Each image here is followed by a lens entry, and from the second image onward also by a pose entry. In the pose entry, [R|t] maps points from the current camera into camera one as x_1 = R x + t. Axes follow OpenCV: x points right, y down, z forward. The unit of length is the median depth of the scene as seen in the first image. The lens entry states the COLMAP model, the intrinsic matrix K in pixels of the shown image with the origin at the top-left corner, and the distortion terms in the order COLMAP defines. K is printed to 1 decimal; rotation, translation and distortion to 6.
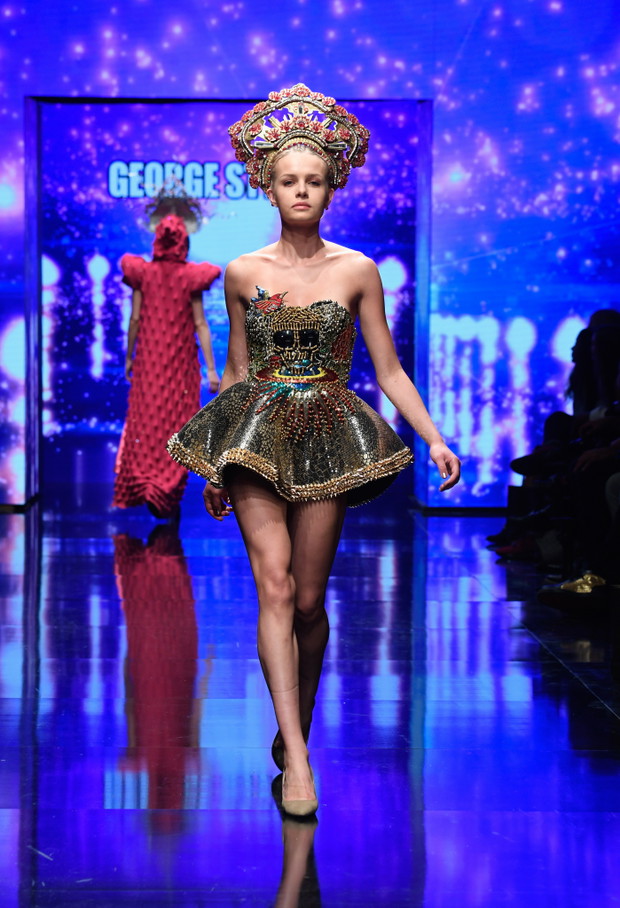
lens RADIAL K [[3424.5, 0, 310.0], [0, 3424.5, 454.0], [0, 0, 1]] dist [0.035693, 1.004221]
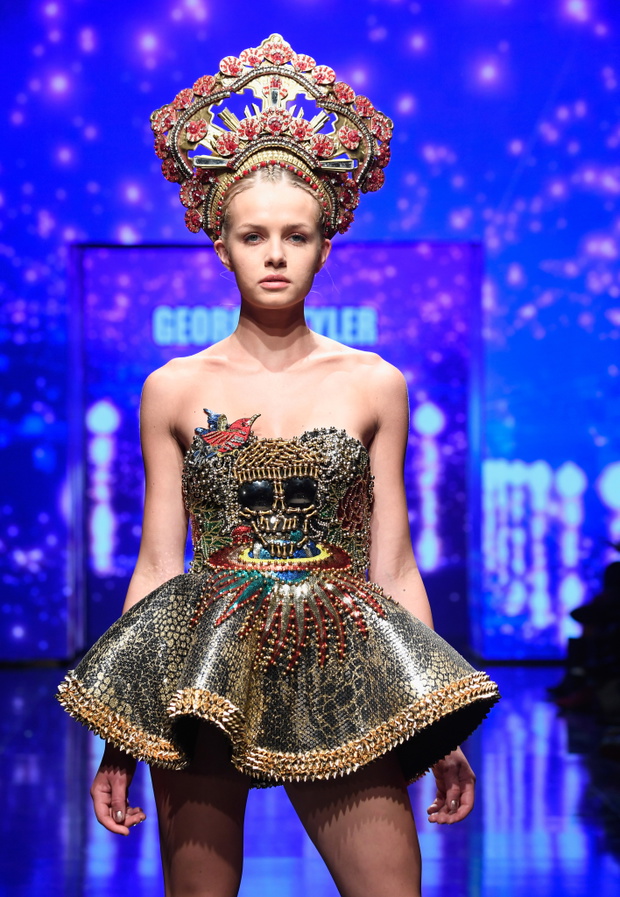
lens RADIAL K [[4128.0, 0, 310.0], [0, 4128.0, 448.5], [0, 0, 1]] dist [-0.271388, -2.617831]
pose [[0.999461, -0.029968, 0.013399, -0.007669], [0.030694, 0.997858, -0.057768, -0.001108], [-0.011639, 0.058148, 0.998240, 0.307808]]
